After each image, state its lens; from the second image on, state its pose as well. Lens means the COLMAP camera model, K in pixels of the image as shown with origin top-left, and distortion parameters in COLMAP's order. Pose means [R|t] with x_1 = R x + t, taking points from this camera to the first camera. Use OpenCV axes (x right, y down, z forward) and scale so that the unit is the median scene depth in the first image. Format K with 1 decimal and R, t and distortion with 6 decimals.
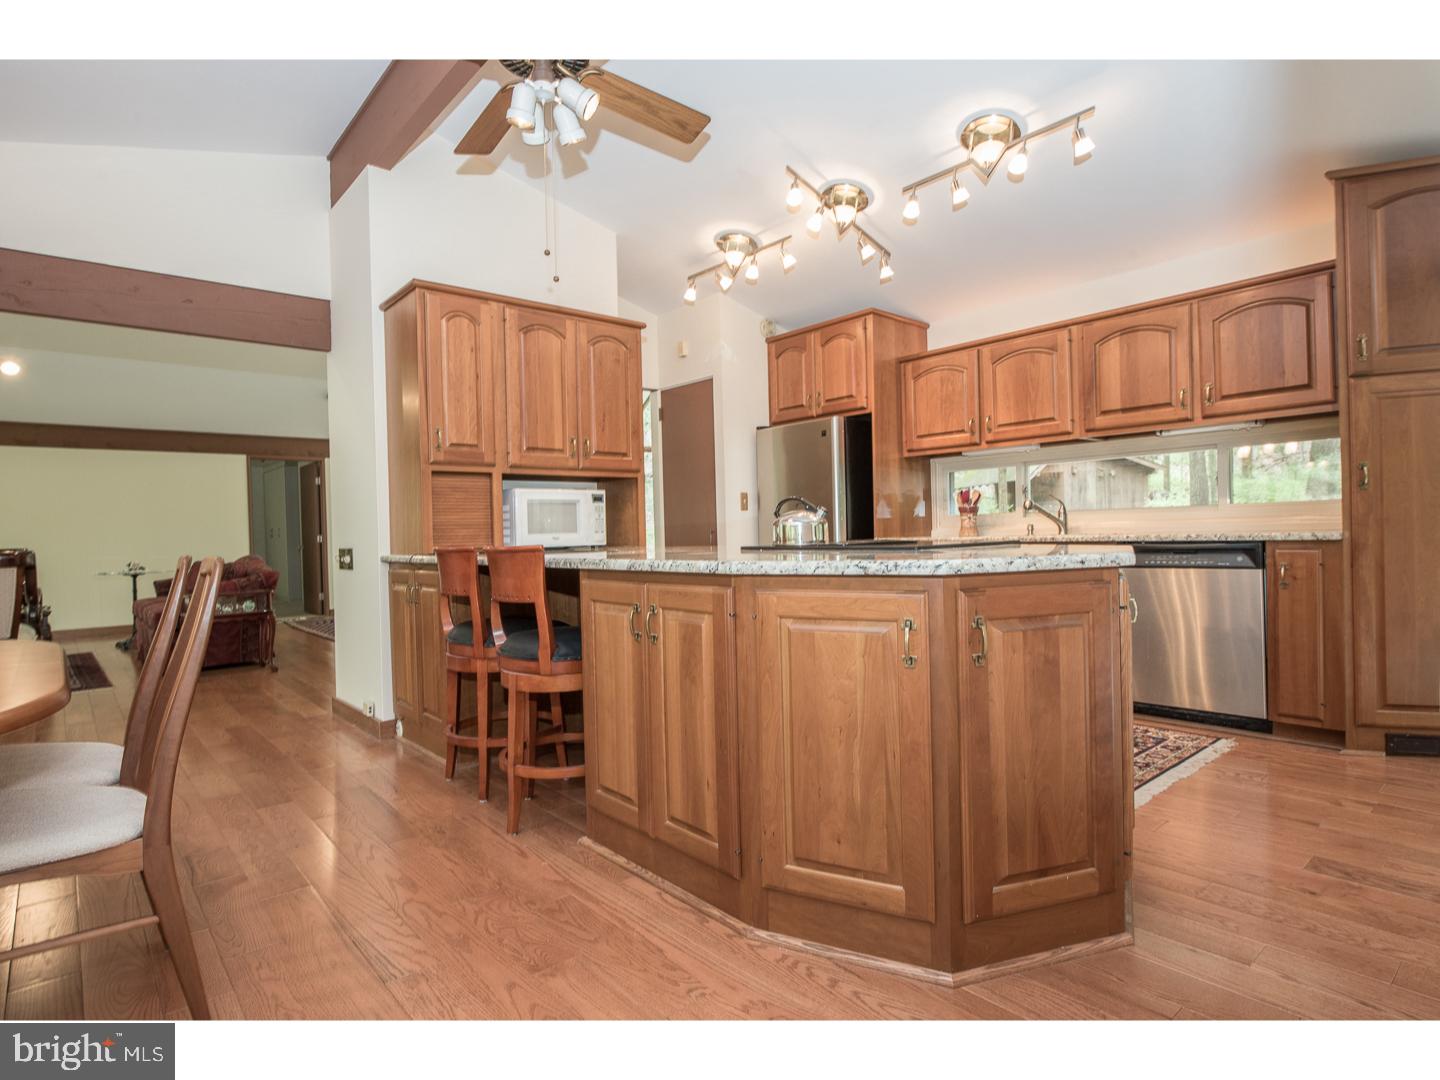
lens RADIAL K [[778.7, 0, 723.2], [0, 778.7, 538.3], [0, 0, 1]] dist [0.006522, 0.000939]
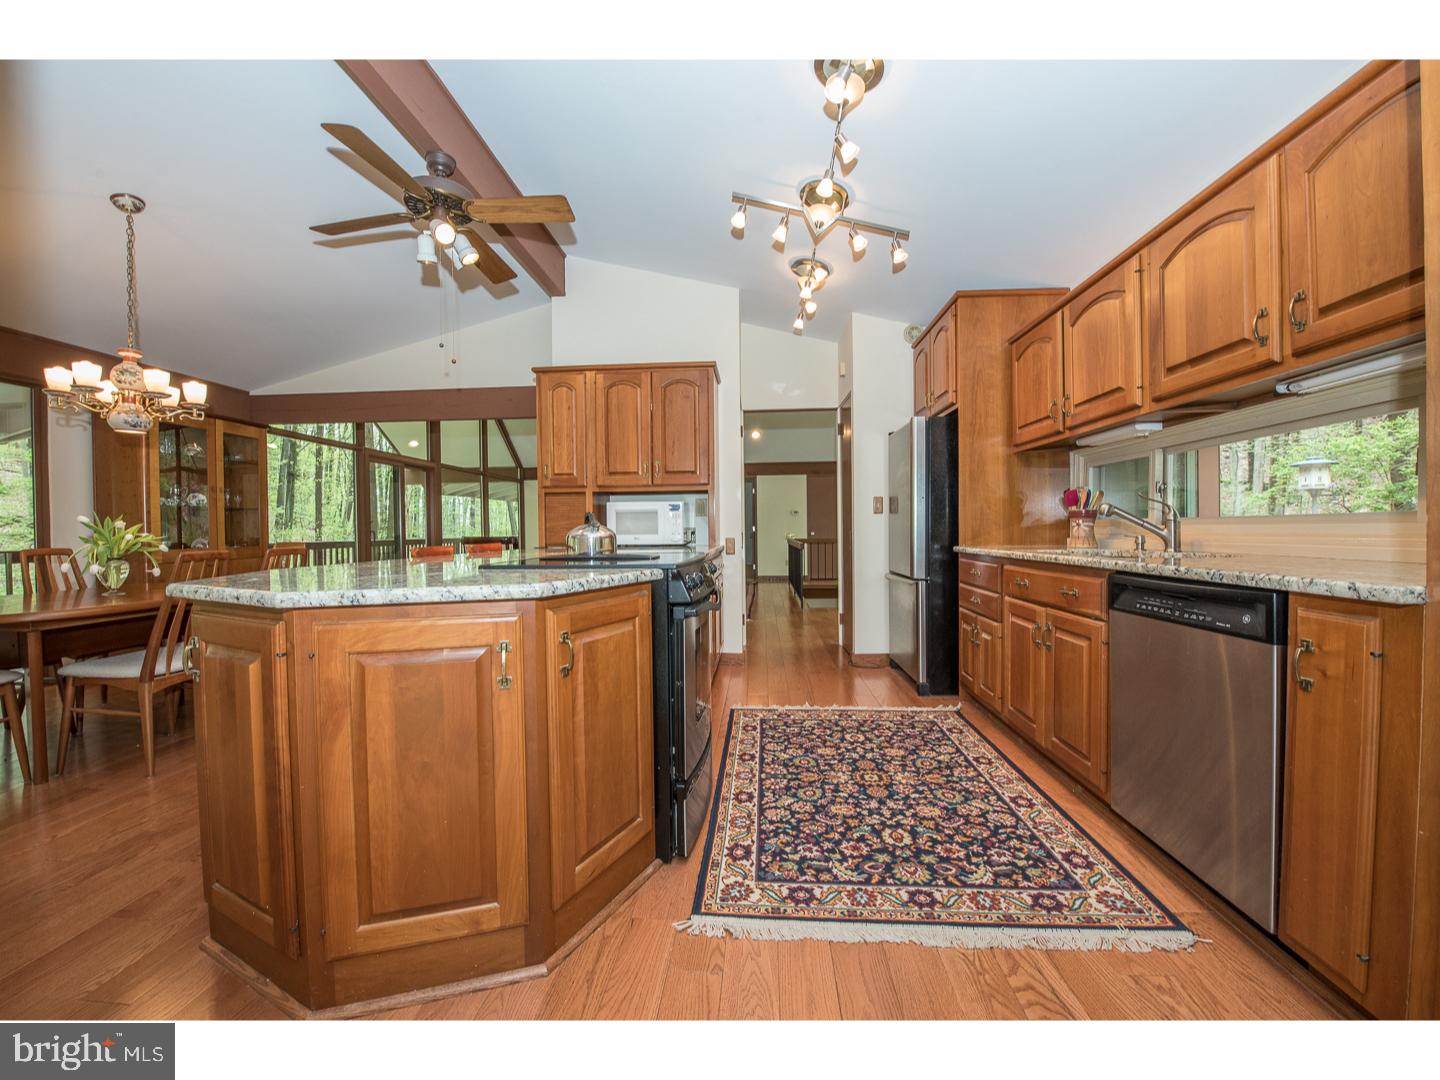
lens RADIAL K [[572.4, 0, 716.9], [0, 572.4, 538.1], [0, 0, 1]] dist [-0.003454, -0.000344]
pose [[0.698366, 0.029518, -0.715131, 0.608207], [-0.013219, 0.999511, 0.028347, -0.030992], [0.715618, -0.010343, 0.698415, 0.418858]]
